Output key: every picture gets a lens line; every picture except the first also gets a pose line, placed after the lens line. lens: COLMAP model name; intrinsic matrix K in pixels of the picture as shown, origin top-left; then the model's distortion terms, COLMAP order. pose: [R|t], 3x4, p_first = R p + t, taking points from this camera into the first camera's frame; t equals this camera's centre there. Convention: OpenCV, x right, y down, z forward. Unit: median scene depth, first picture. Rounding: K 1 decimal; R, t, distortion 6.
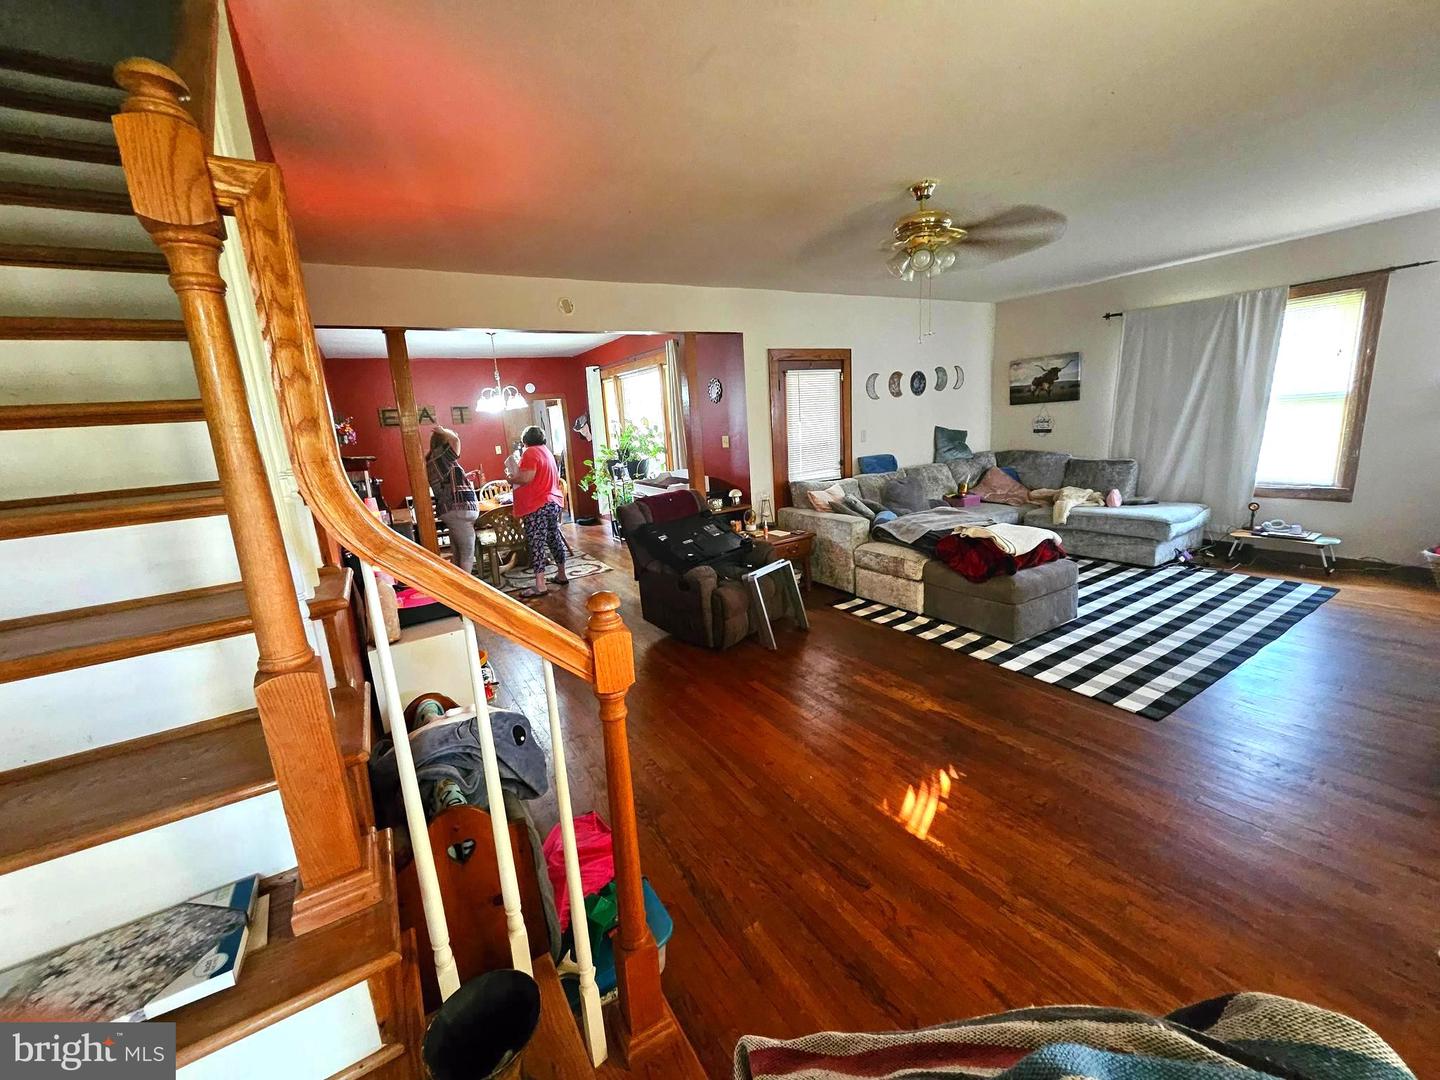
lens RADIAL K [[569.9, 0, 720.0], [0, 569.9, 540.0], [0, 0, 1]] dist [-0.001939, -0.000610]
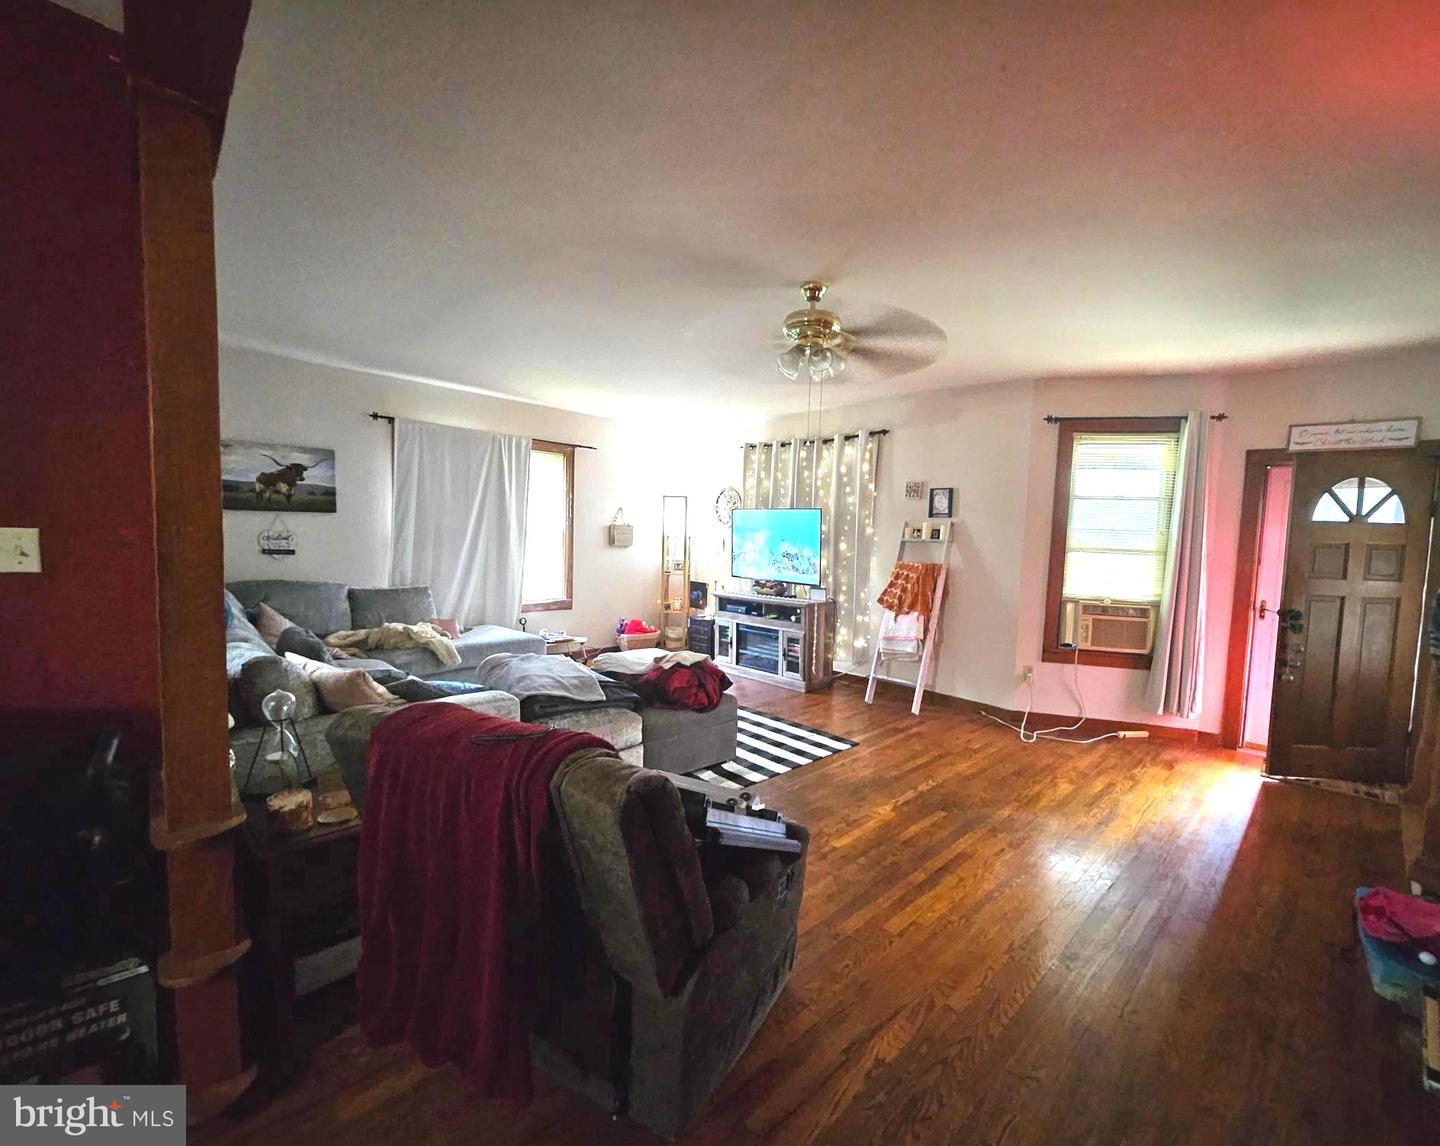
lens RADIAL K [[650.2, 0, 720.0], [0, 650.2, 573.0], [0, 0, 1]] dist [0.000215, 0.000005]
pose [[-0.247351, 0.005748, 0.968909, -0.418016], [0.187420, 0.981380, 0.042025, -0.136120], [-0.950627, 0.191988, -0.243823, 0.935375]]
